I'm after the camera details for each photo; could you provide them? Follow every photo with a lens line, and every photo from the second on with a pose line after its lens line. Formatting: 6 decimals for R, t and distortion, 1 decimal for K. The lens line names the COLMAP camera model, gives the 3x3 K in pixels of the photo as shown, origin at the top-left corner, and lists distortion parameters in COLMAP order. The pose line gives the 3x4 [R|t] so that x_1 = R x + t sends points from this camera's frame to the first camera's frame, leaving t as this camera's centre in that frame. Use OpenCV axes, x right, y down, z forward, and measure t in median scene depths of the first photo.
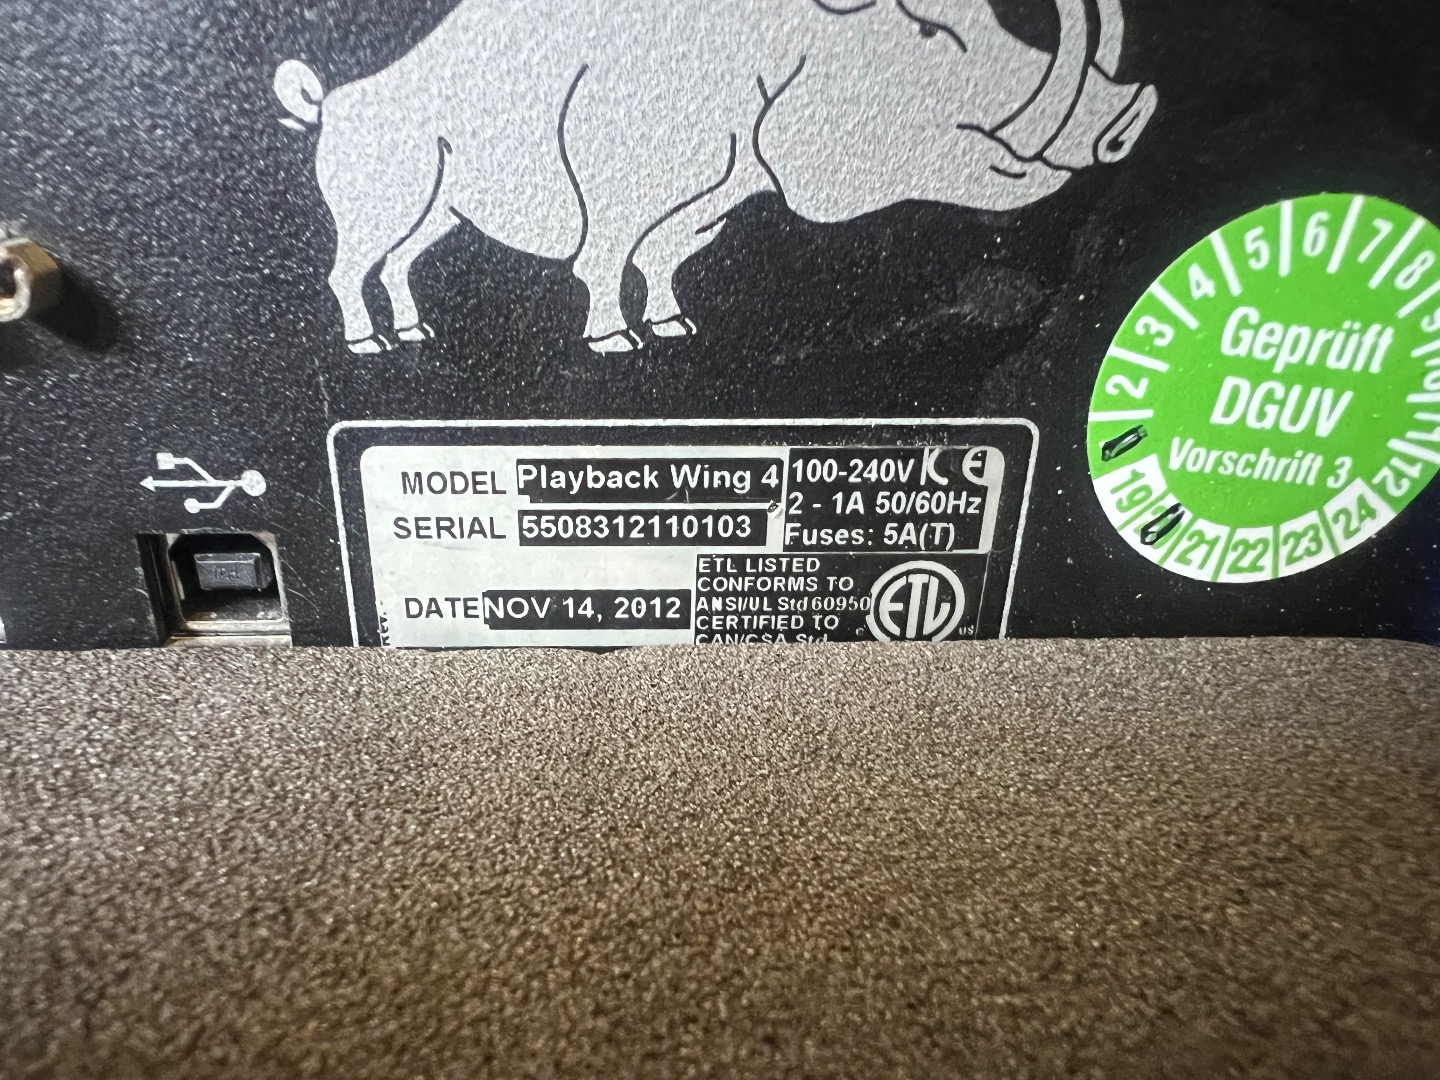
lens RADIAL K [[1175.0, 0, 711.3], [0, 1175.0, 546.1], [0, 0, 1]] dist [0.012564, 0.003681]
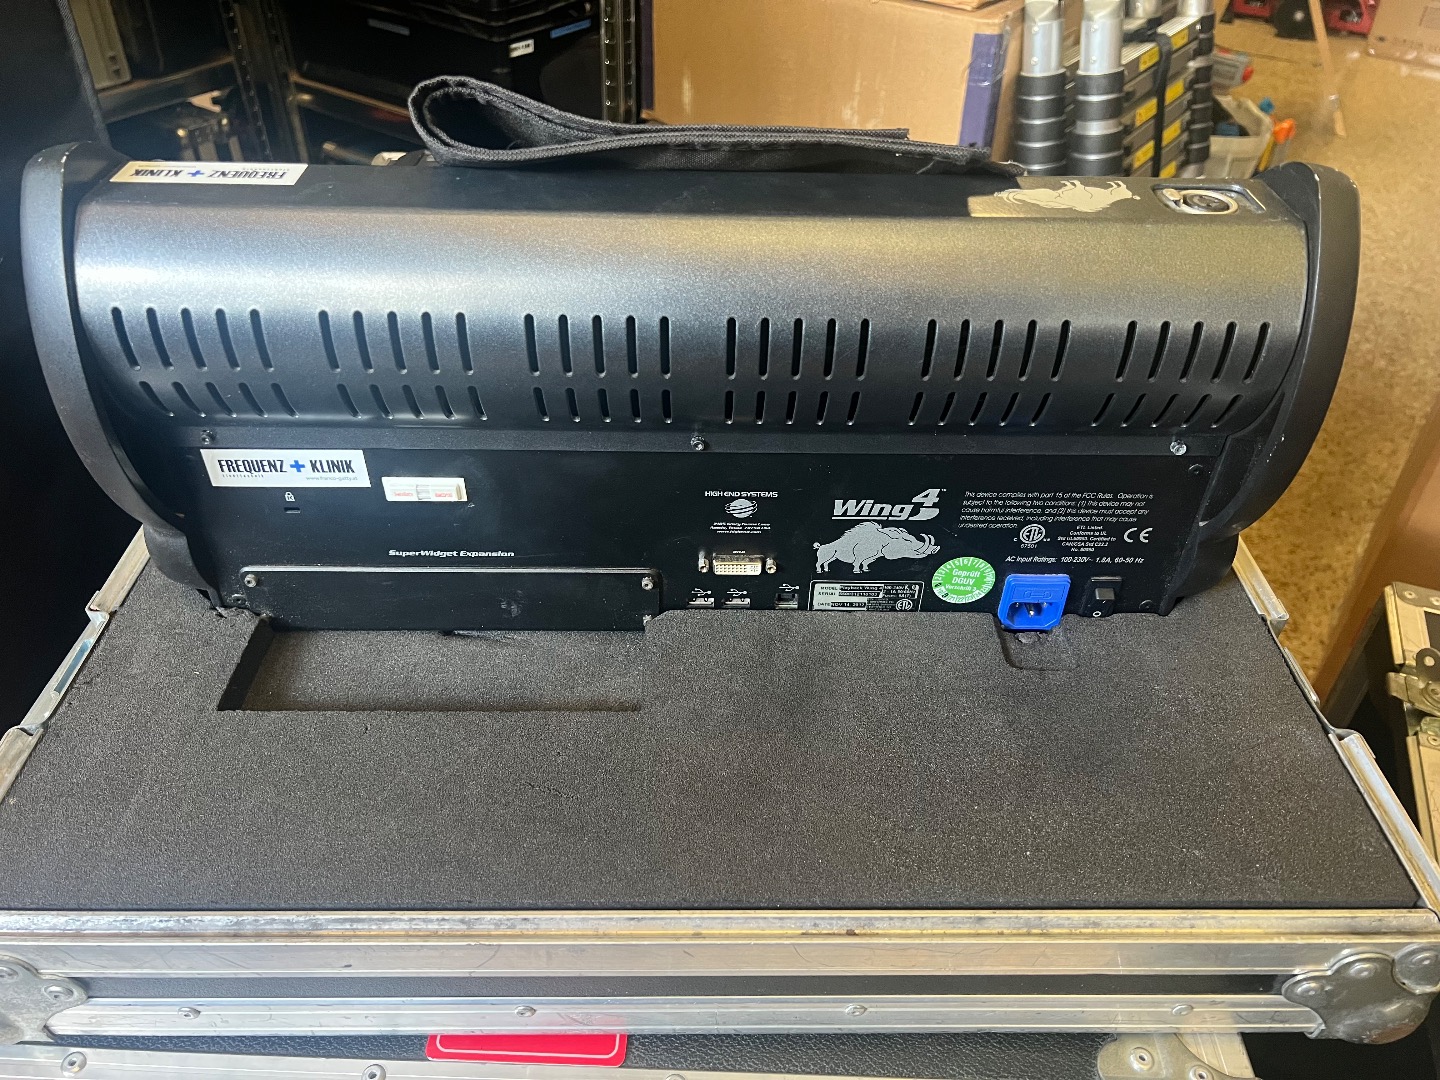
lens RADIAL K [[1175.0, 0, 723.6], [0, 1175.0, 540.5], [0, 0, 1]] dist [0.012564, 0.003681]
pose [[0.998576, 0.024584, -0.047349, -0.486853], [-0.010353, 0.959928, 0.280056, -2.019992], [0.052336, -0.279167, 0.958815, -4.894074]]
